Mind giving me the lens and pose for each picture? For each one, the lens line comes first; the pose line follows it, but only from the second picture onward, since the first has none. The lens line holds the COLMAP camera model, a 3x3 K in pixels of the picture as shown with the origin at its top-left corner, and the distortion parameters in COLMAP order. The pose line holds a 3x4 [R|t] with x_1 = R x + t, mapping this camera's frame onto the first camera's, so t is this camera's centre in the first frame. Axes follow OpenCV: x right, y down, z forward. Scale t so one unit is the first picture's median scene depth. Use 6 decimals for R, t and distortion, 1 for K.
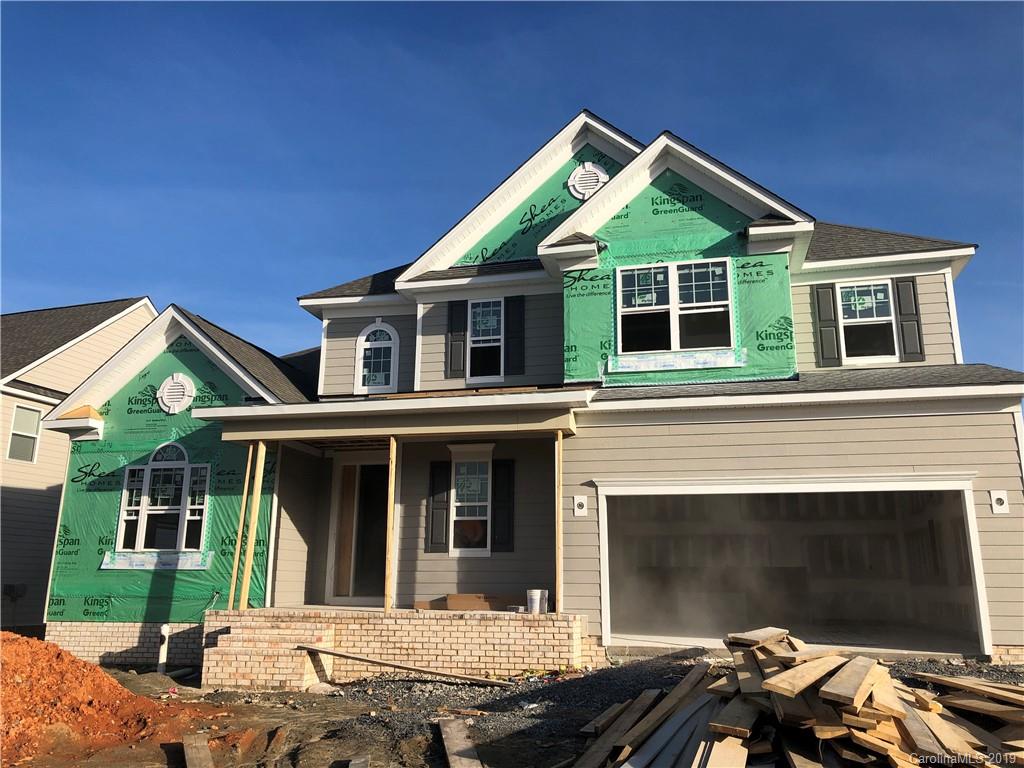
lens RADIAL K [[836.8, 0, 512.0], [0, 836.8, 384.0], [0, 0, 1]] dist [0.065075, 0.000545]
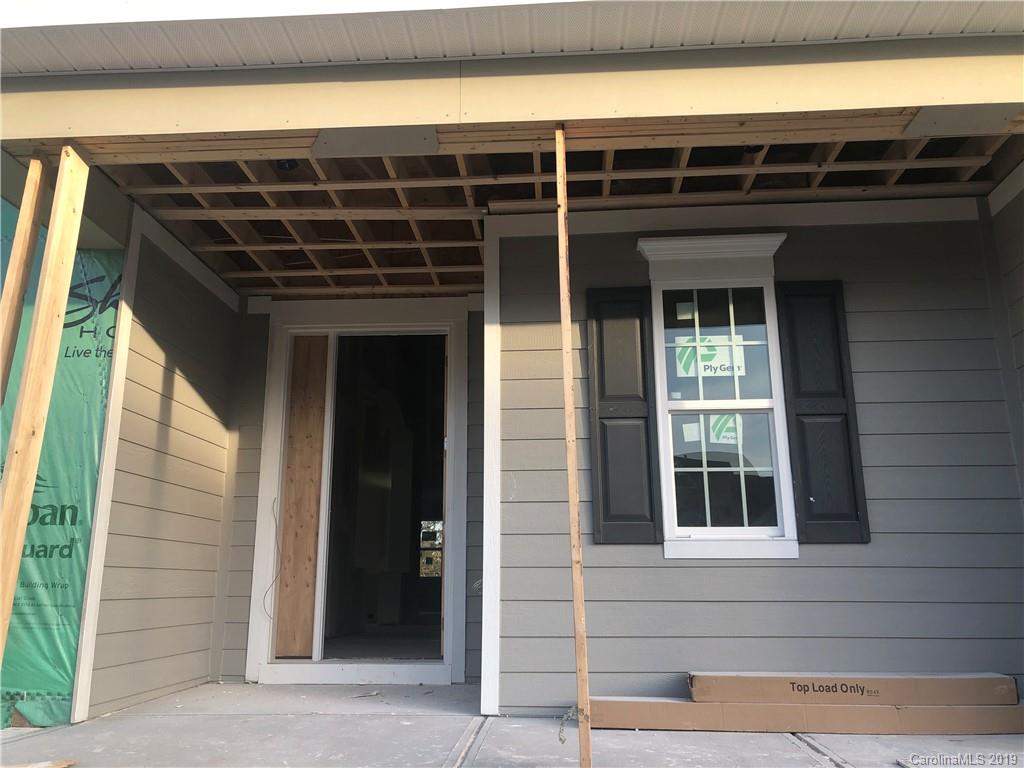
lens RADIAL K [[836.8, 0, 512.0], [0, 836.8, 384.0], [0, 0, 1]] dist [0.065075, 0.000545]
pose [[0.984935, 0.031166, 0.170092, -0.192278], [-0.031047, 0.999512, -0.003360, 0.138275], [-0.170114, -0.001971, 0.985422, 0.670217]]
